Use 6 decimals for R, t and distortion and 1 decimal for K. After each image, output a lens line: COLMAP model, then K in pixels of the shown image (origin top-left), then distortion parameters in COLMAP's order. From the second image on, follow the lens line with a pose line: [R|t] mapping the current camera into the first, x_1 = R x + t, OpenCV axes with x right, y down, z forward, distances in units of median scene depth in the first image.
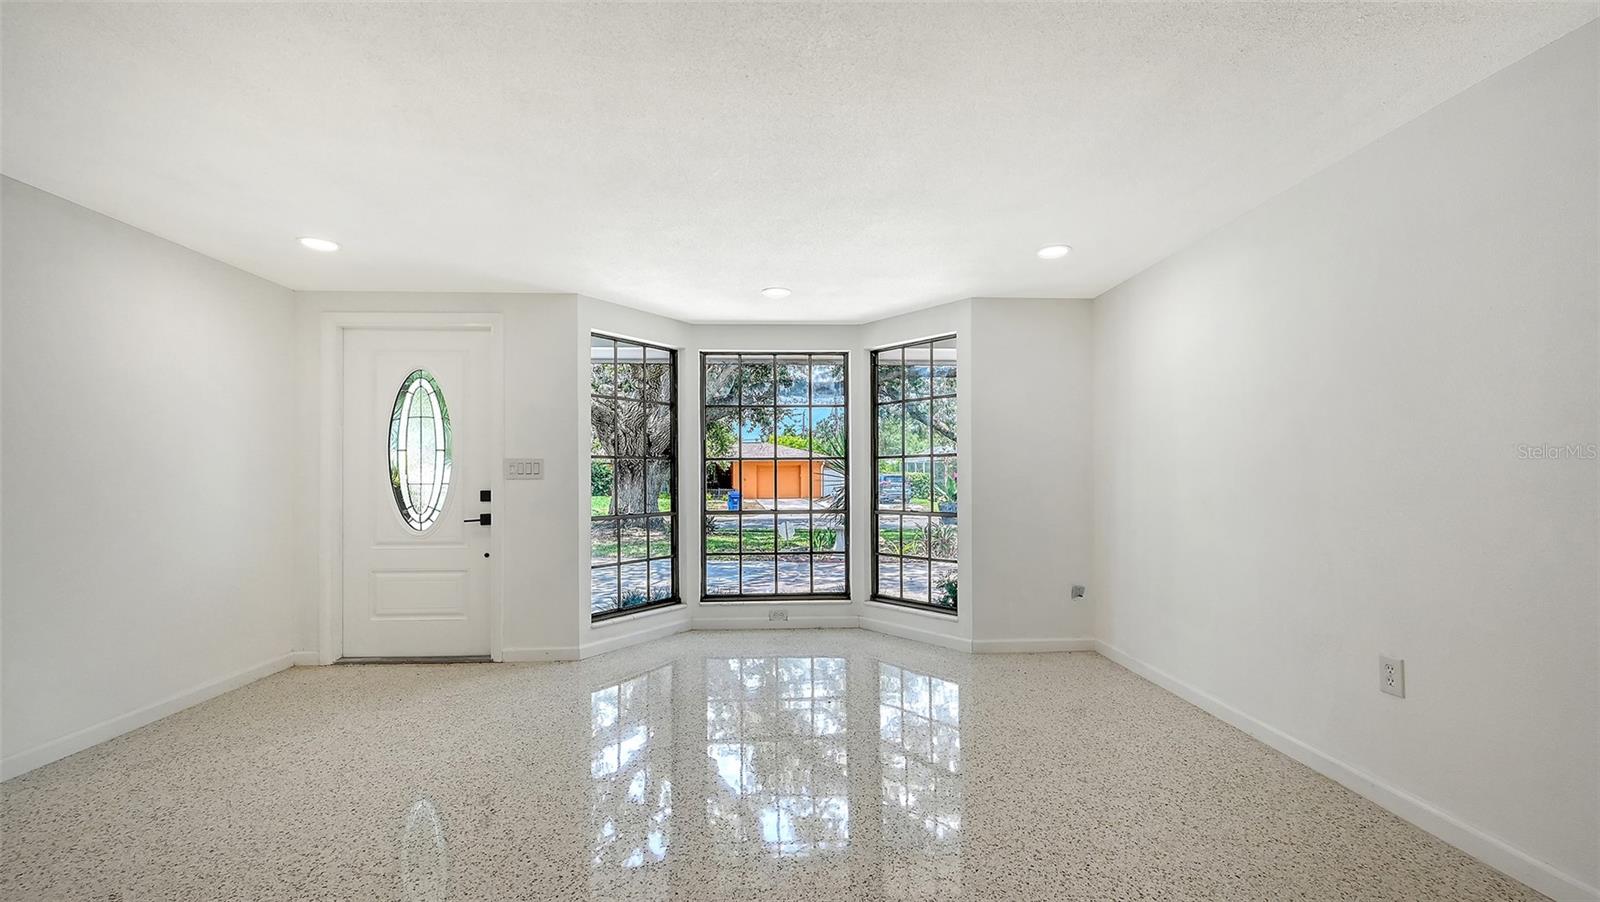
lens RADIAL K [[636.8, 0, 799.0], [0, 636.8, 486.7], [0, 0, 1]] dist [-0.000218, -0.000078]
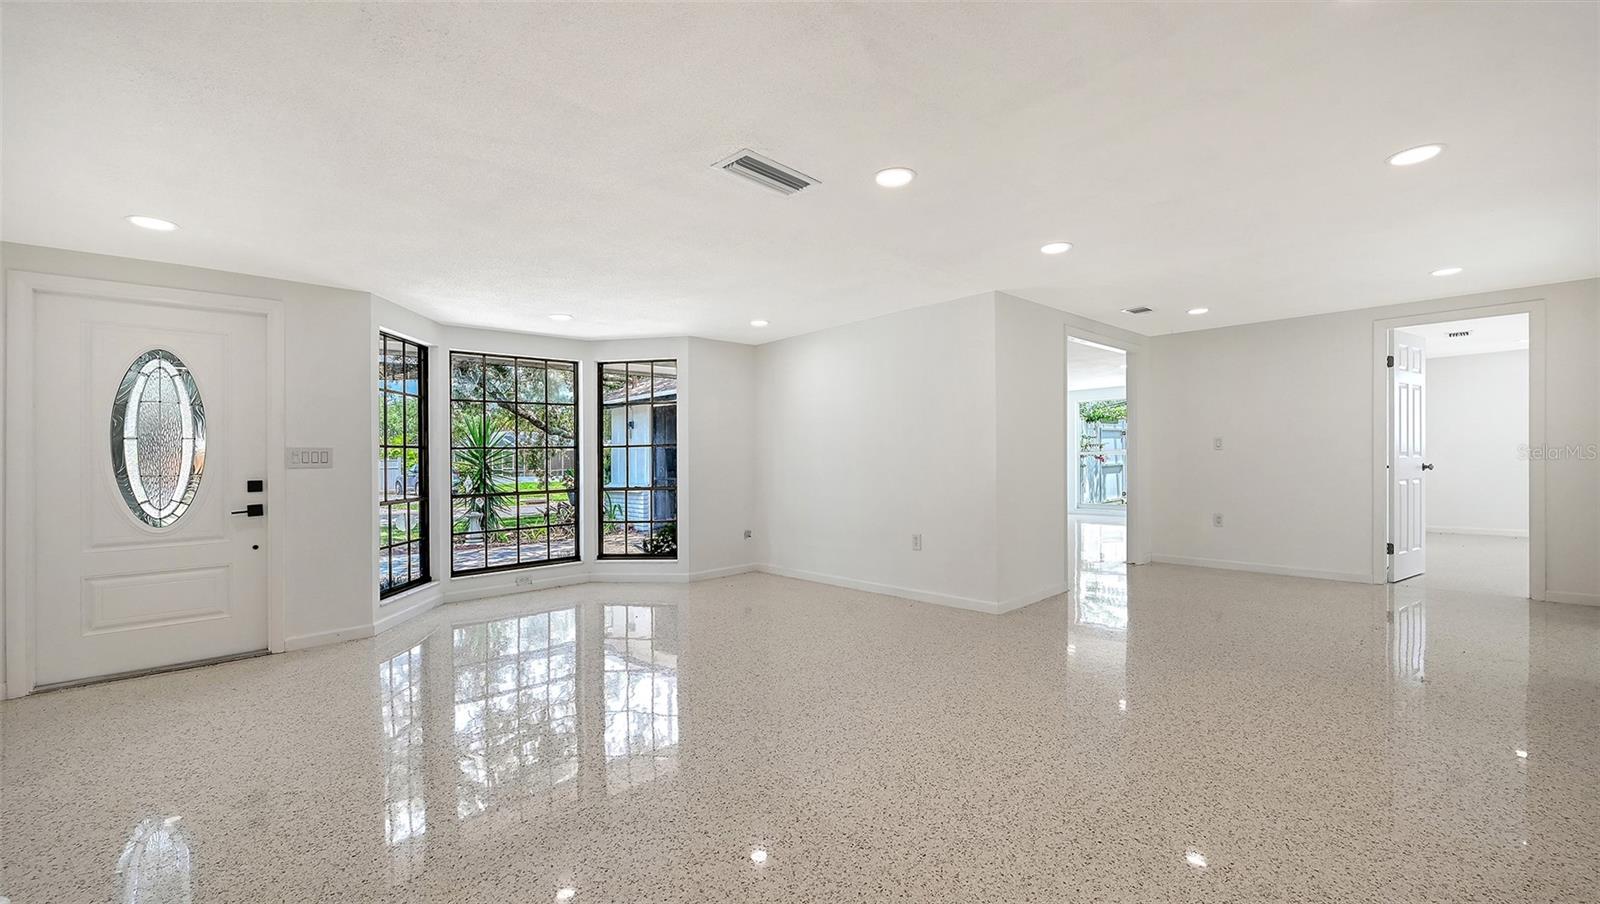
lens RADIAL K [[645.1, 0, 780.1], [0, 645.1, 497.8], [0, 0, 1]] dist [-0.003020, -0.000216]
pose [[0.777615, -0.049130, 0.626818, -0.474771], [0.027559, 0.998648, 0.044085, 0.010901], [-0.628137, -0.017006, 0.777917, -0.262549]]
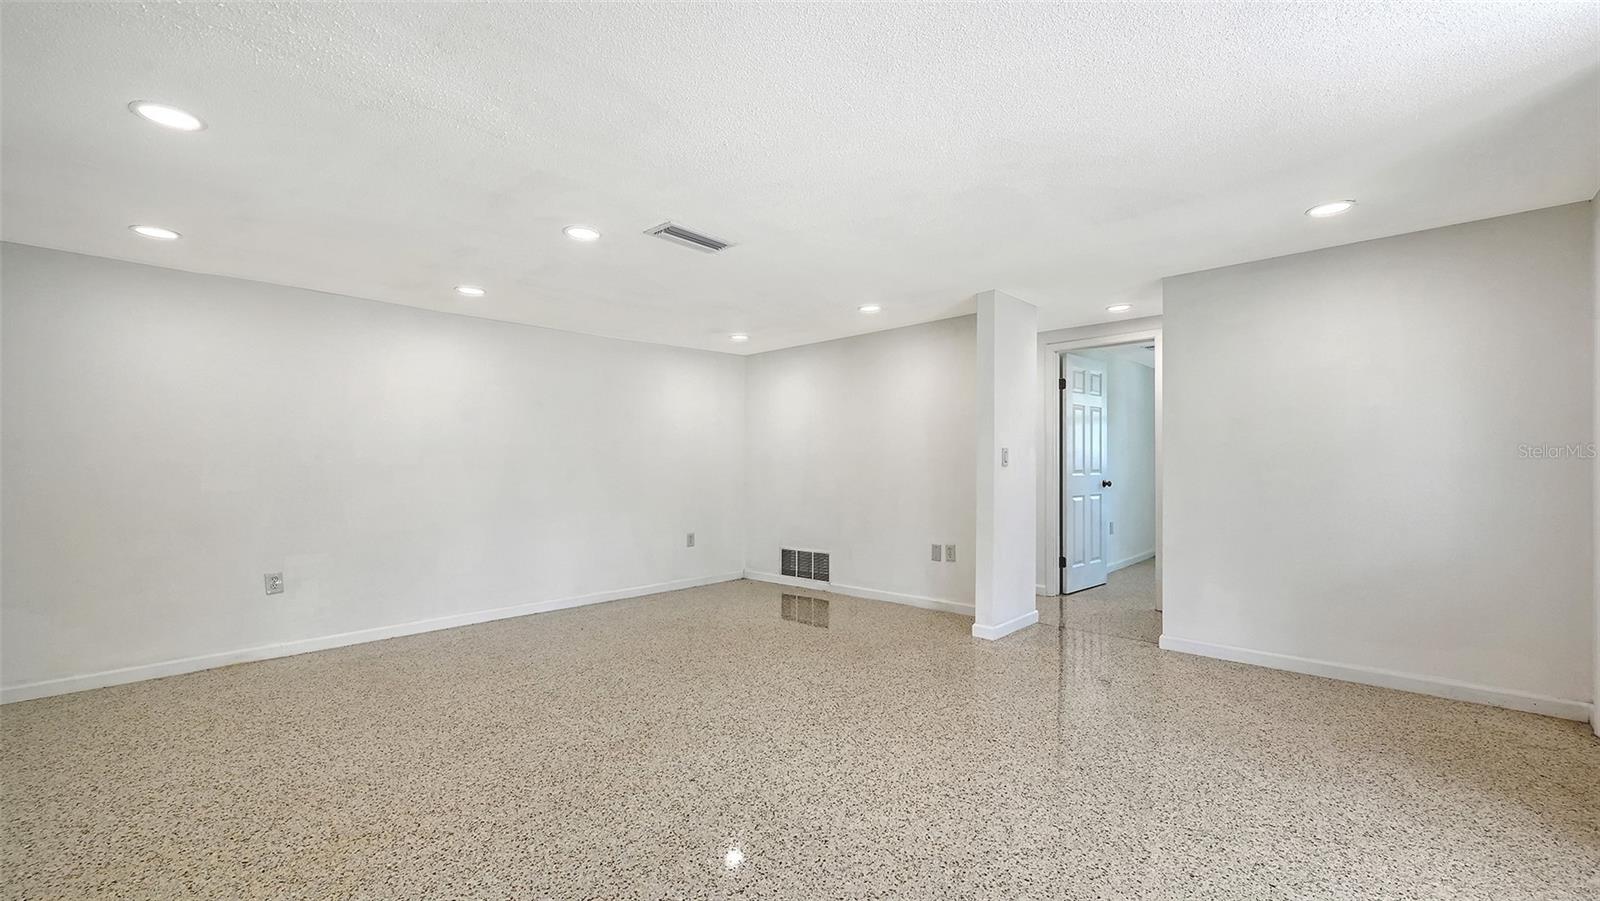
lens RADIAL K [[636.8, 0, 799.0], [0, 636.8, 486.2], [0, 0, 1]] dist [-0.000218, -0.000078]
pose [[-0.720366, 0.028900, -0.692992, 0.330439], [-0.004559, 0.998913, 0.046398, -0.015403], [0.693579, 0.036583, -0.719451, 0.864057]]
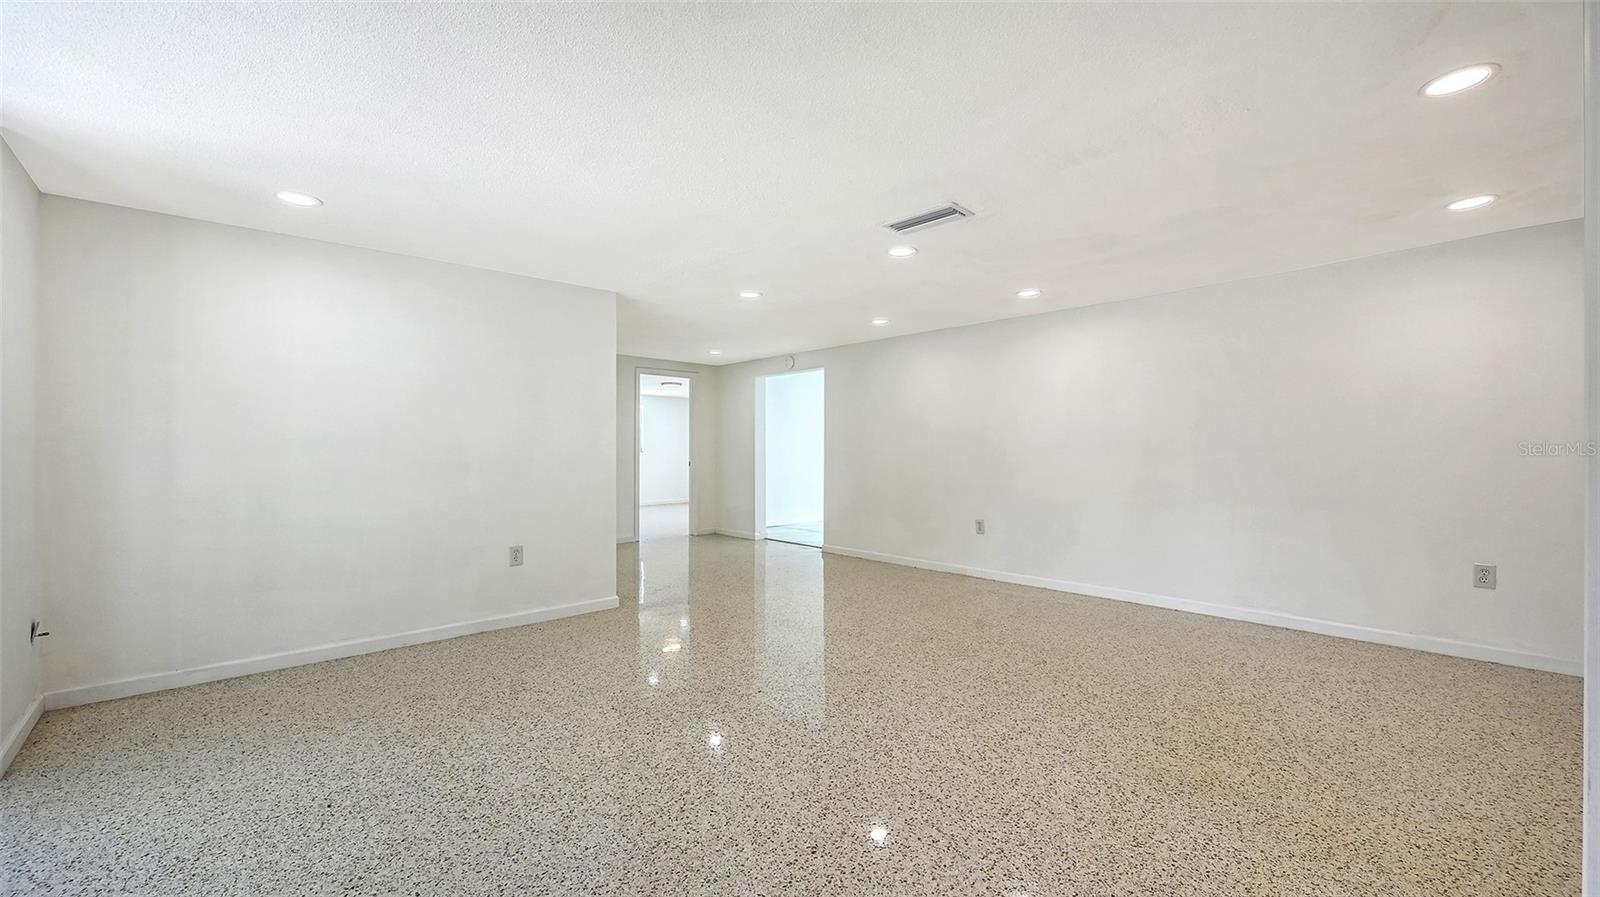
lens RADIAL K [[652.2, 0, 829.8], [0, 652.2, 462.7], [0, 0, 1]] dist [-0.000918, -0.000143]
pose [[-0.662179, -0.010050, 0.749278, -0.605719], [0.018678, 0.999378, 0.029911, -0.011201], [-0.749113, 0.033802, -0.661580, 0.826928]]
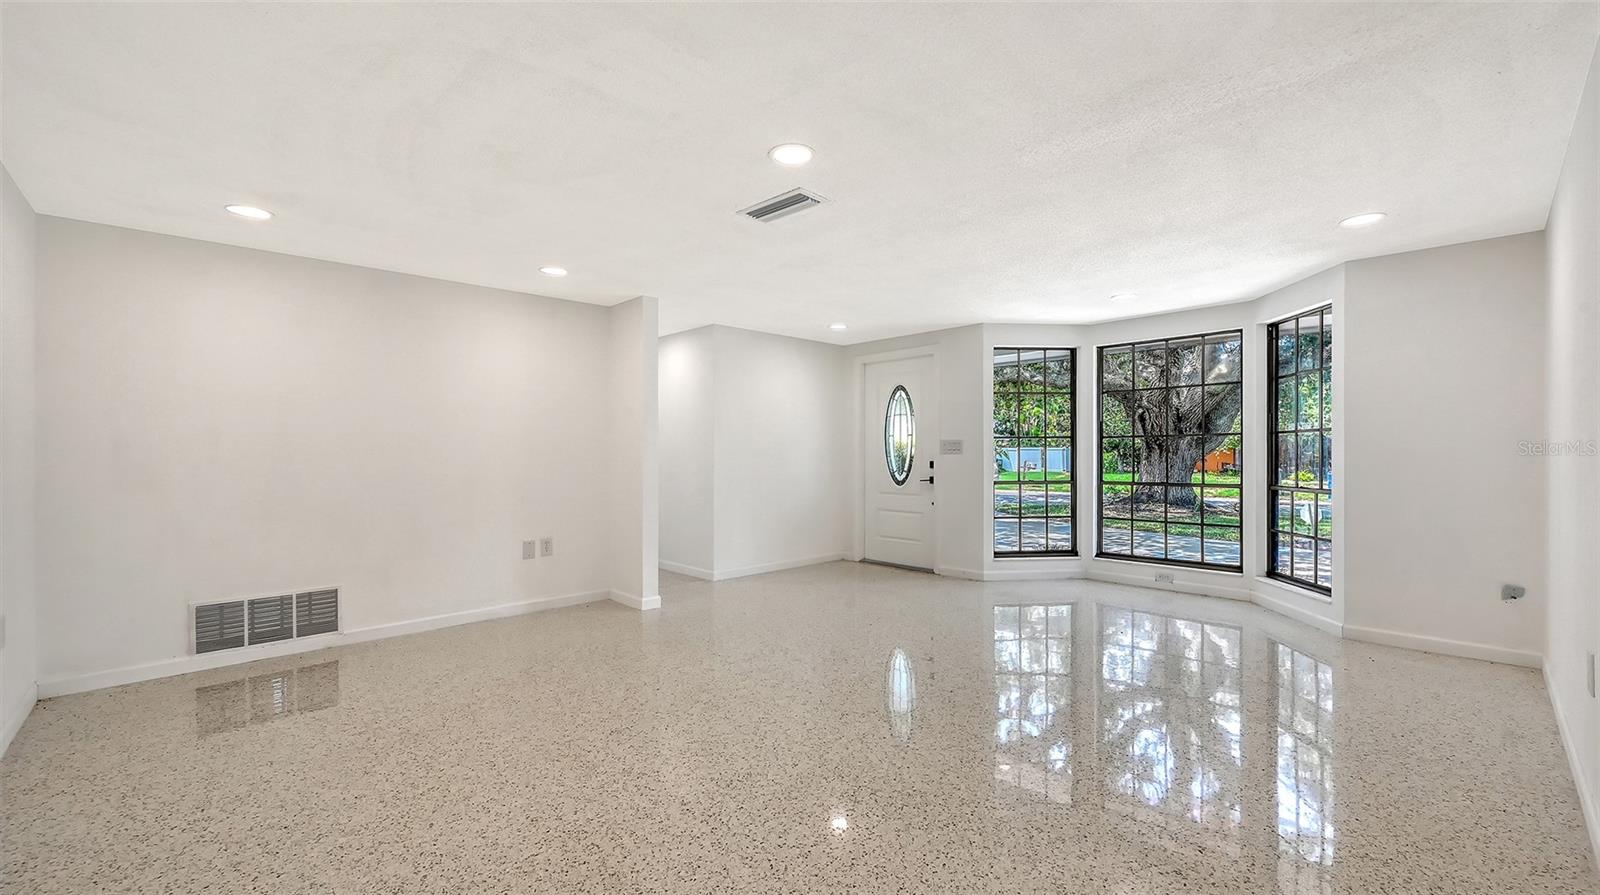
lens RADIAL K [[631.0, 0, 812.0], [0, 631.0, 491.9], [0, 0, 1]] dist [-0.001626, -0.000280]
pose [[0.657273, 0.046067, -0.752244, 0.448369], [-0.011551, 0.998629, 0.051063, 0.005523], [0.753564, -0.024874, 0.656903, -0.205742]]
